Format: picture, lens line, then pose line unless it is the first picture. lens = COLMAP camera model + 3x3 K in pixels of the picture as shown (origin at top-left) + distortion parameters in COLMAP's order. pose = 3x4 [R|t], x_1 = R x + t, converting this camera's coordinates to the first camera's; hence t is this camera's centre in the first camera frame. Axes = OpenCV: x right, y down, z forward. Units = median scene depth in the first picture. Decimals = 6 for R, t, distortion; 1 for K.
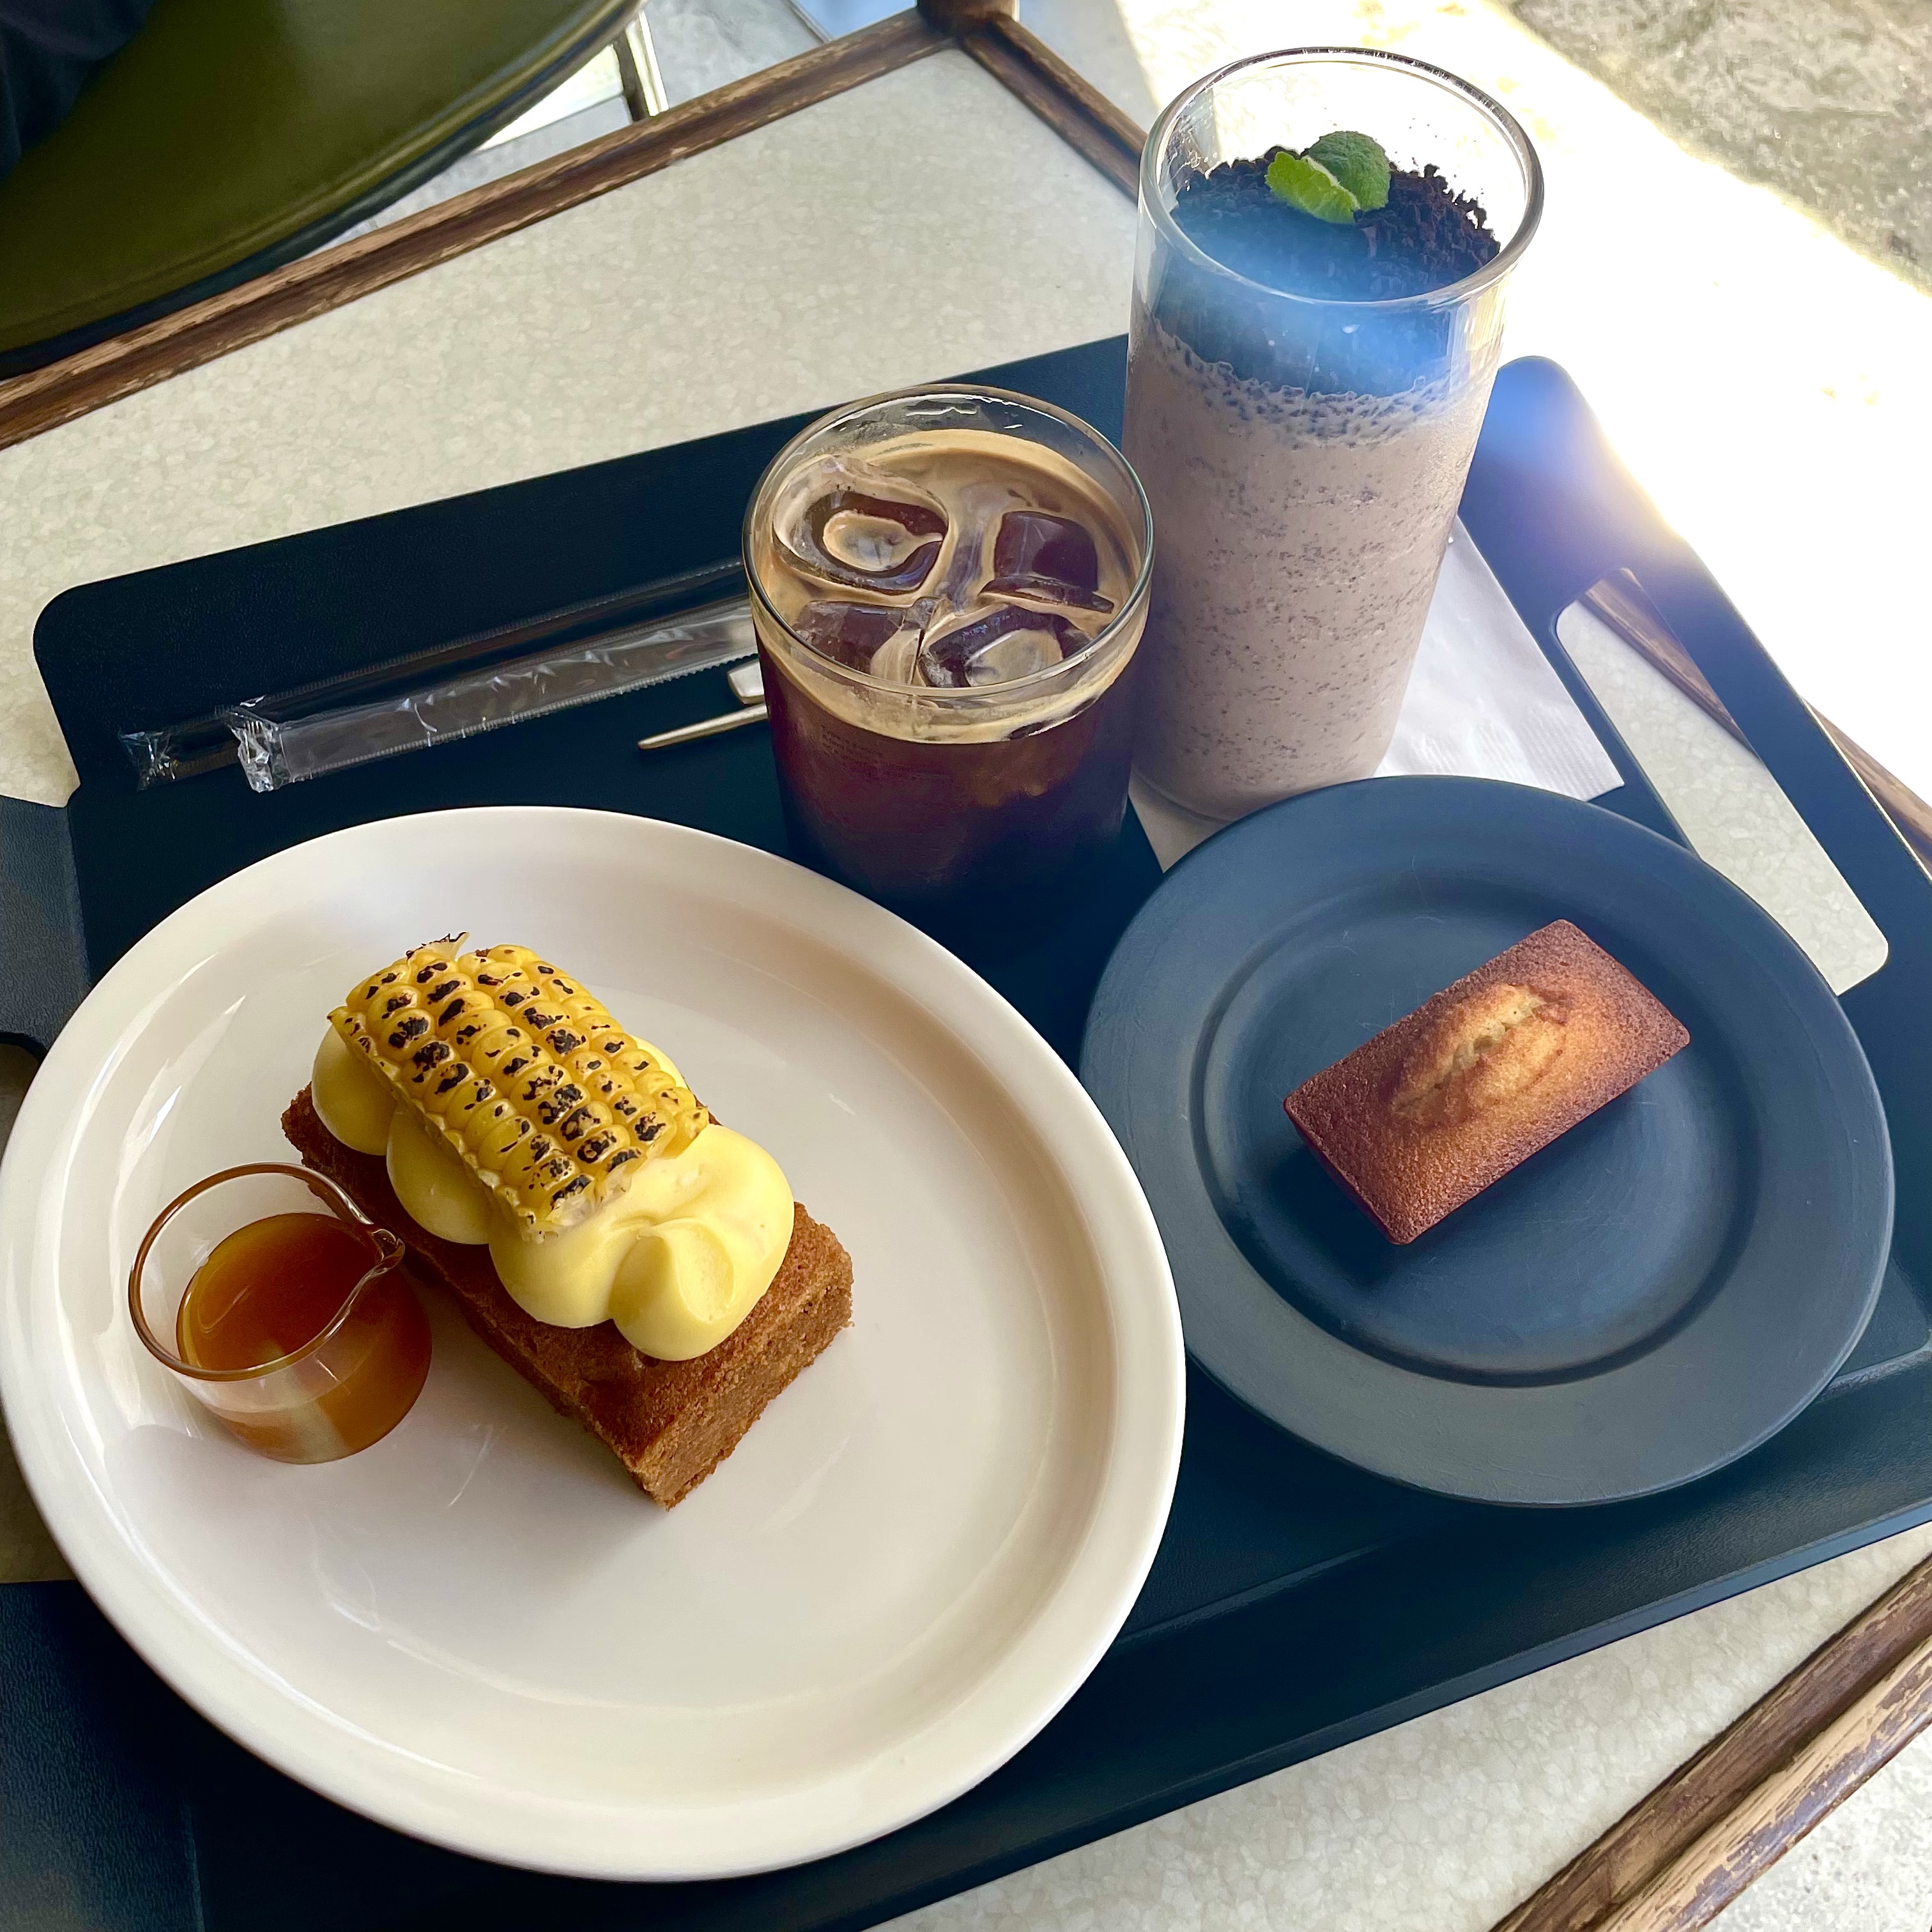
lens RADIAL K [[1920.2, 0, 1006.4], [0, 1920.2, 998.9], [0, 0, 1]] dist [0.097632, 0.000000]
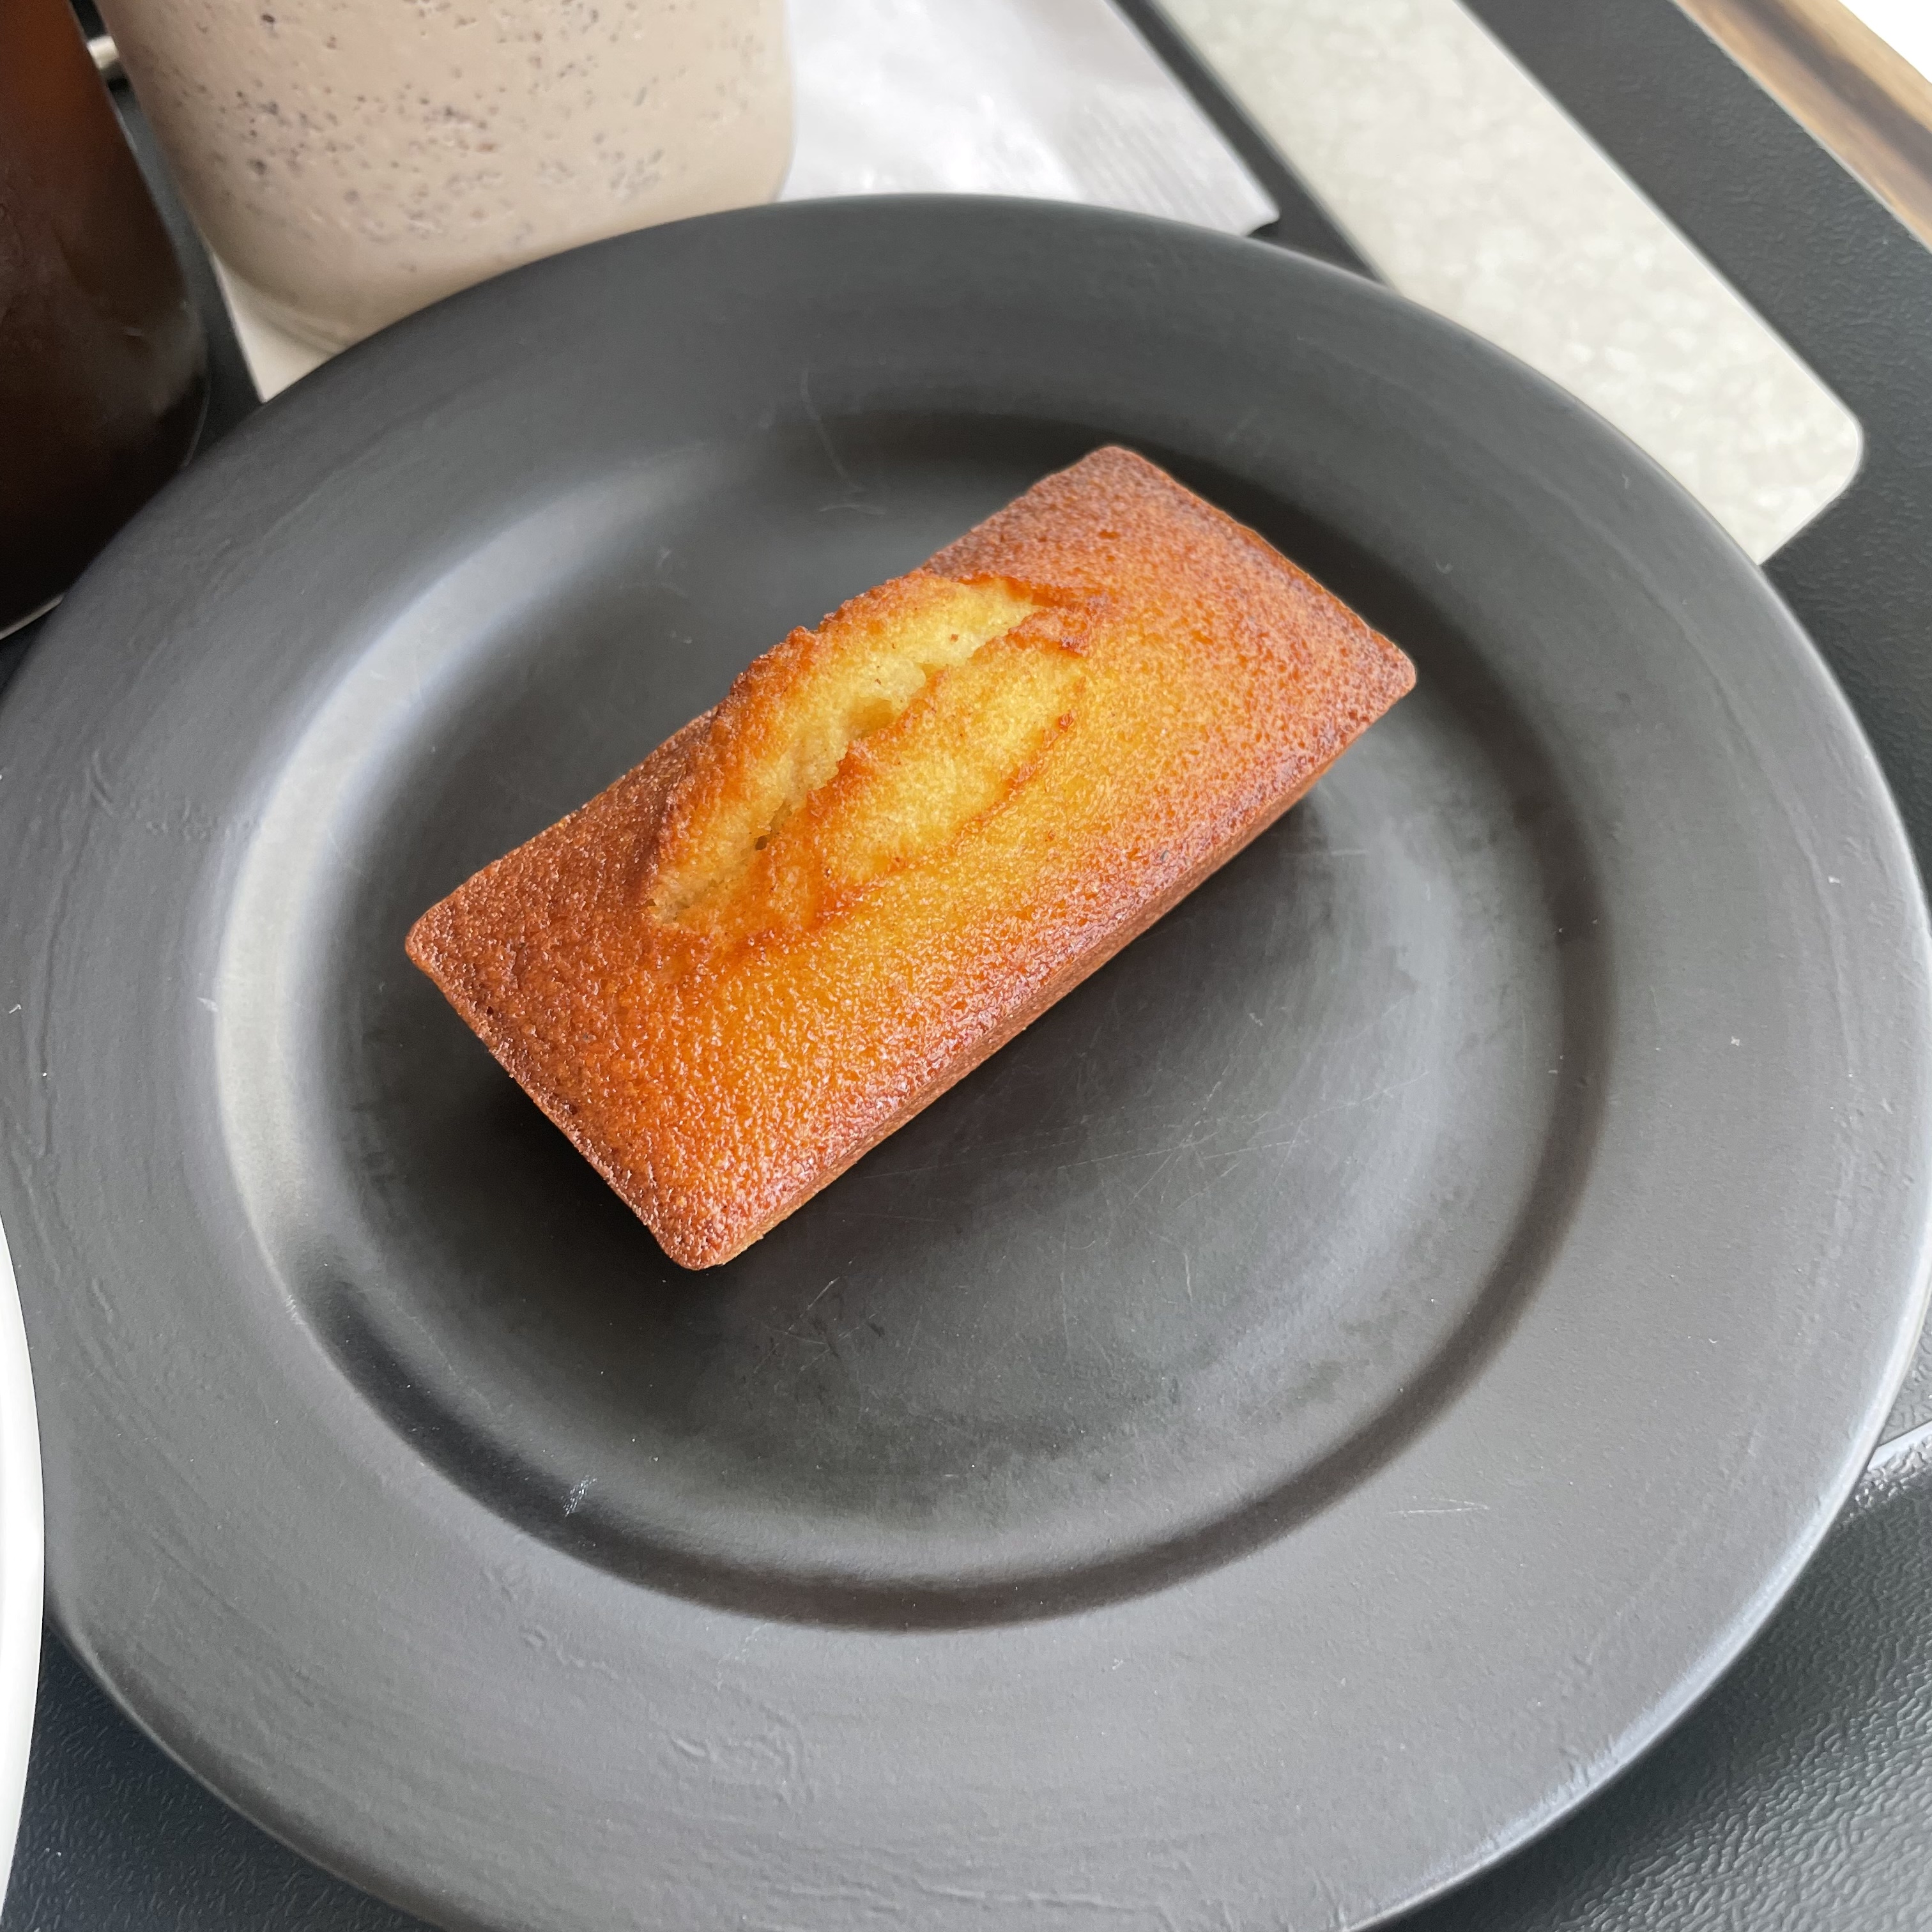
lens RADIAL K [[1920.2, 0, 972.5], [0, 1920.2, 973.7], [0, 0, 1]] dist [0.097632, 0.000000]
pose [[0.993833, -0.107486, 0.027248, 0.253422], [0.106963, 0.994062, 0.019991, 0.067753], [-0.029235, -0.016953, 0.999429, 0.624634]]
